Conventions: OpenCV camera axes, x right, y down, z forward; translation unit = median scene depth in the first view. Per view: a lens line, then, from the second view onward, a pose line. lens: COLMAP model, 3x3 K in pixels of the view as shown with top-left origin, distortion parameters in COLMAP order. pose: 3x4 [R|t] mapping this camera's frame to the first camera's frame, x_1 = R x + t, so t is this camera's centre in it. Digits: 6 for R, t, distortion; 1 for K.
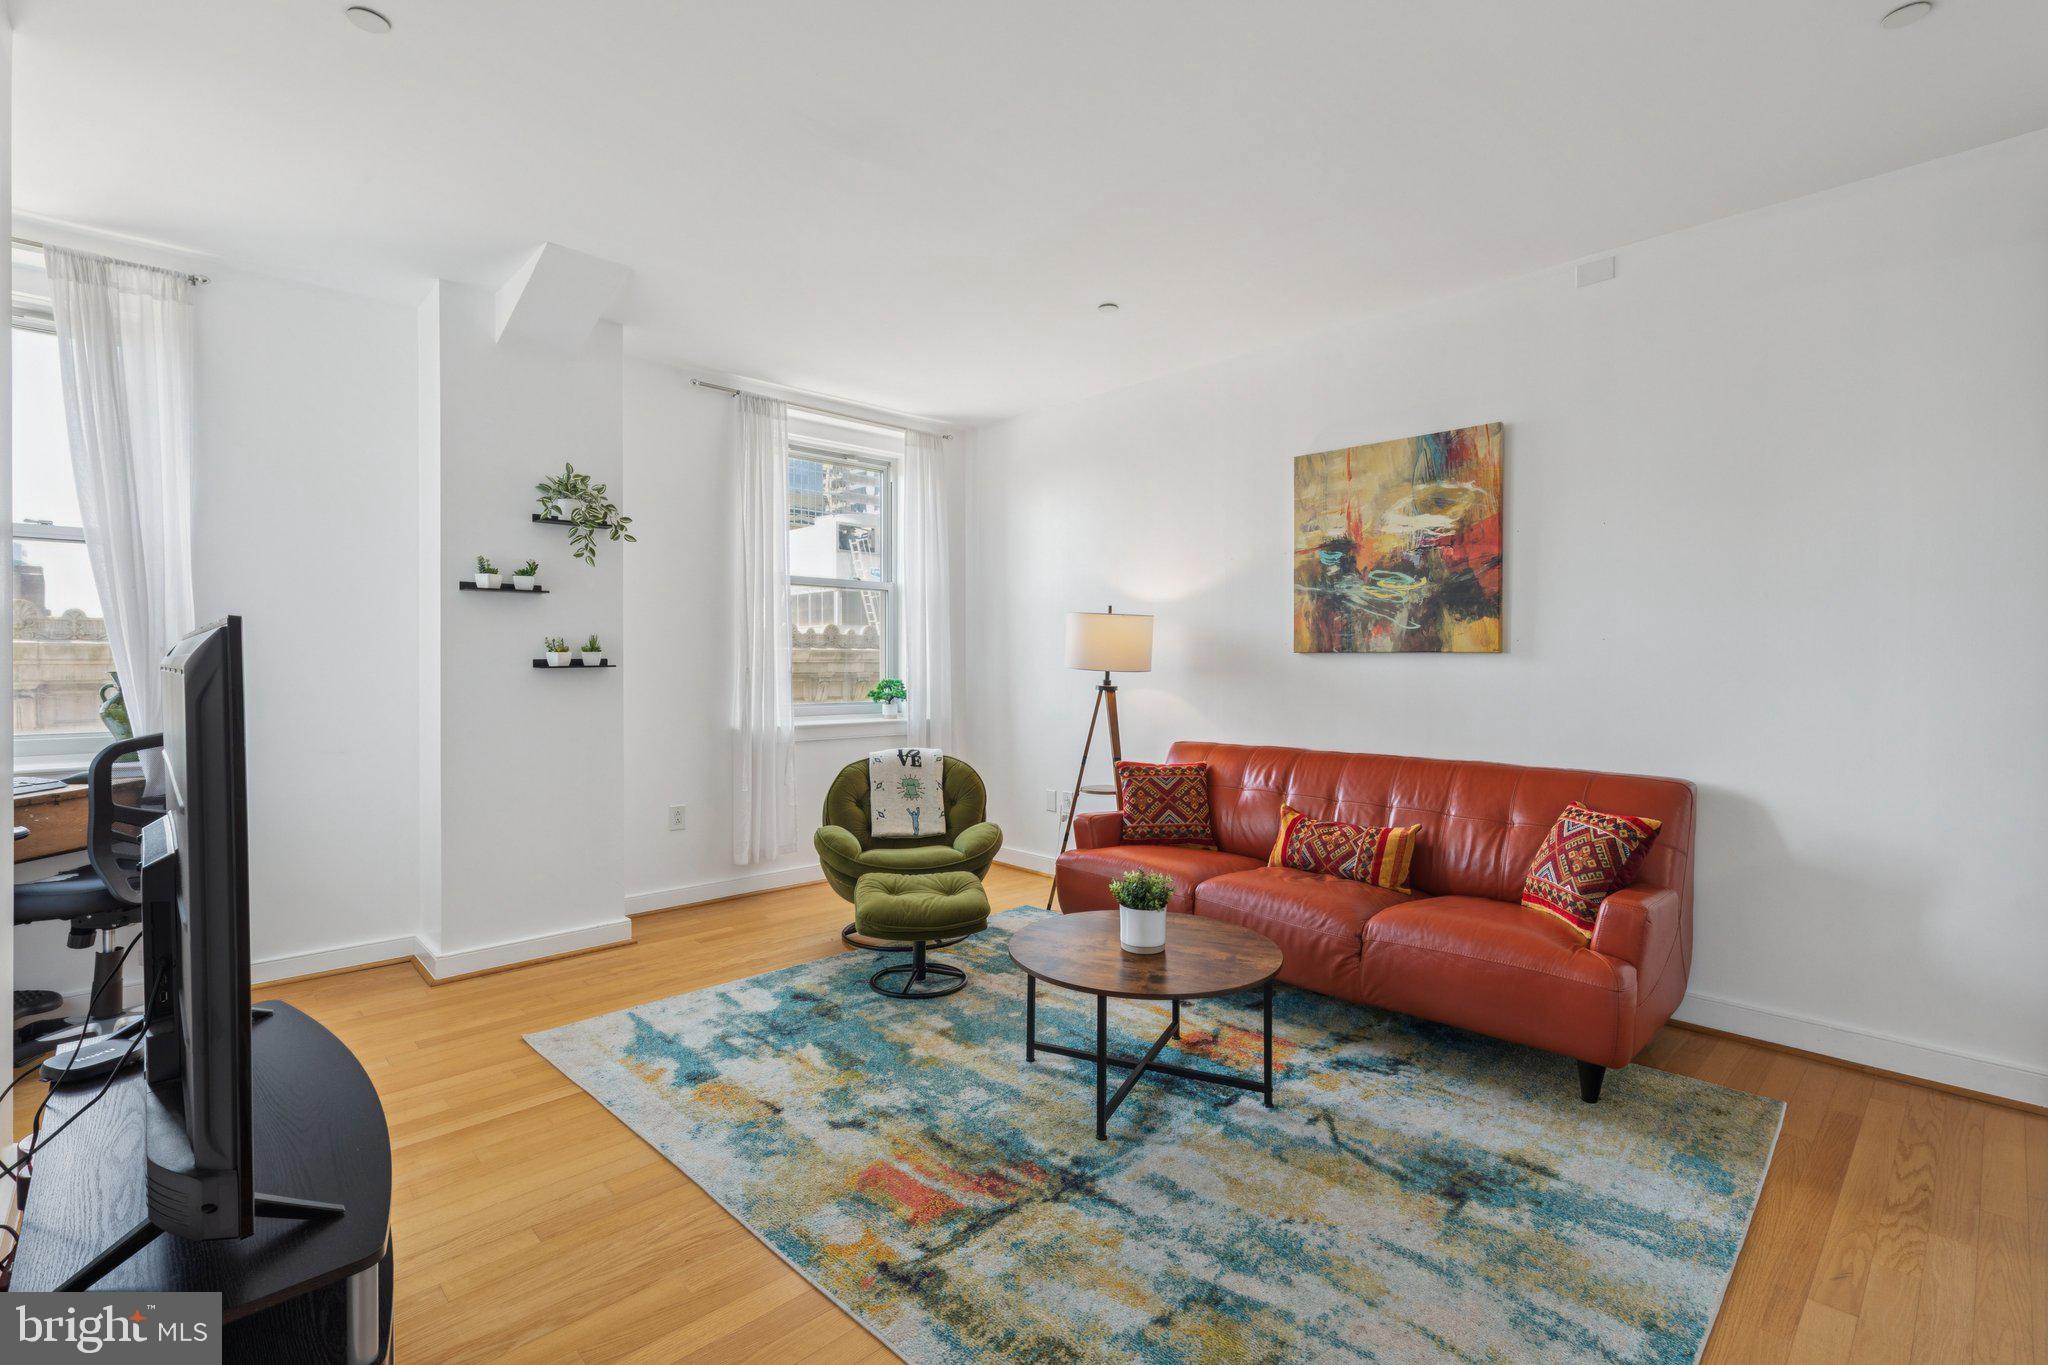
lens RADIAL K [[932.7, 0, 1024.4], [0, 932.7, 671.4], [0, 0, 1]] dist [0.008147, -0.000682]
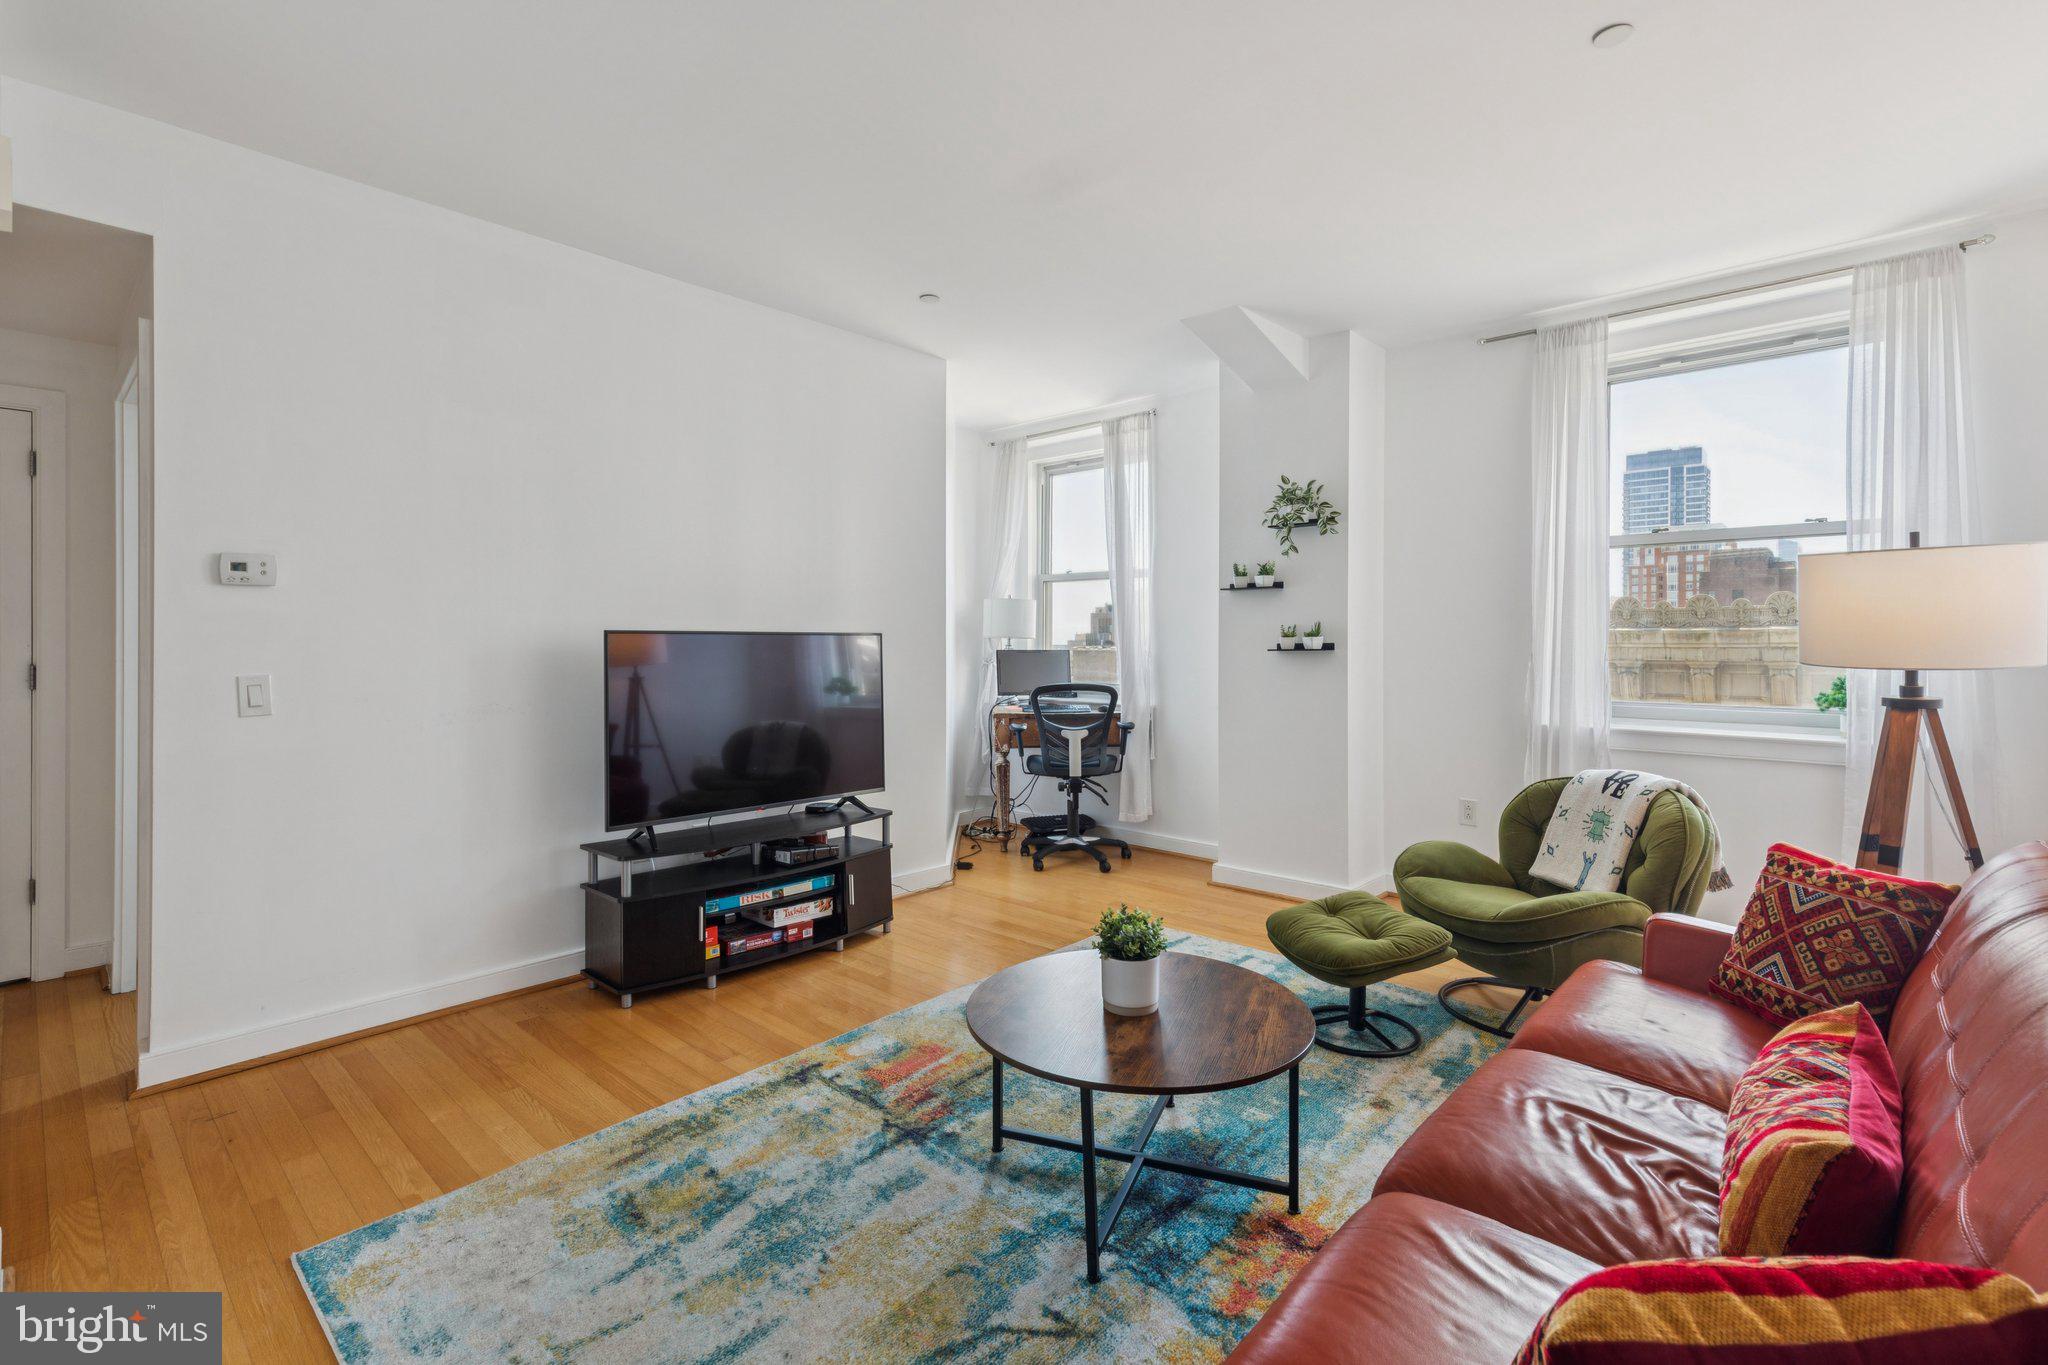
lens RADIAL K [[928.5, 0, 1032.6], [0, 928.5, 645.1], [0, 0, 1]] dist [0.009253, -0.000903]
pose [[0.070706, 0.001657, -0.997496, 0.648213], [-0.012629, 0.999920, 0.000766, -0.007778], [0.997417, 0.012543, 0.070722, 0.608823]]
